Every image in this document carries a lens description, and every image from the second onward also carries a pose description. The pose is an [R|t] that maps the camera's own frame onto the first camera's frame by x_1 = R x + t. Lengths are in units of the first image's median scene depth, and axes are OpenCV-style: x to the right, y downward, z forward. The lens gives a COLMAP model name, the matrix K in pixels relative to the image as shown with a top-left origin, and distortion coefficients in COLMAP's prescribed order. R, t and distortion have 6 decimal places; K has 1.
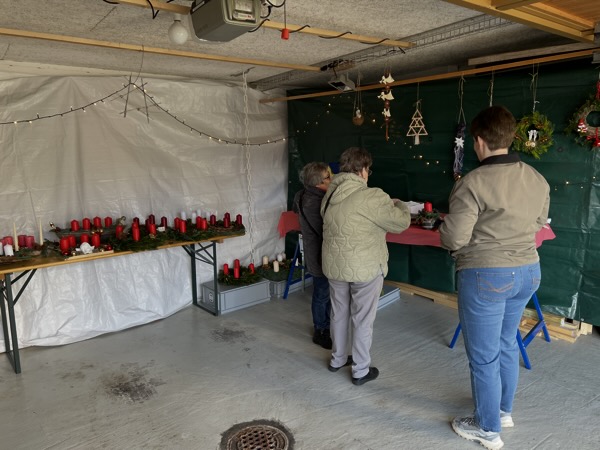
lens RADIAL K [[456.0, 0, 302.3], [0, 456.0, 230.6], [0, 0, 1]] dist [0.051614, -0.060976]
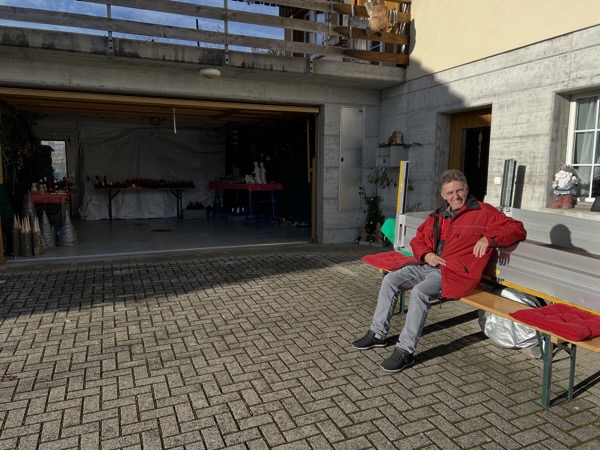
lens RADIAL K [[456.0, 0, 297.9], [0, 456.0, 230.3], [0, 0, 1]] dist [0.051614, -0.060976]
pose [[0.963118, 0.056478, -0.263085, 1.105653], [-0.067960, 0.997083, -0.034742, 0.286434], [0.260355, 0.051340, 0.964147, -1.302576]]
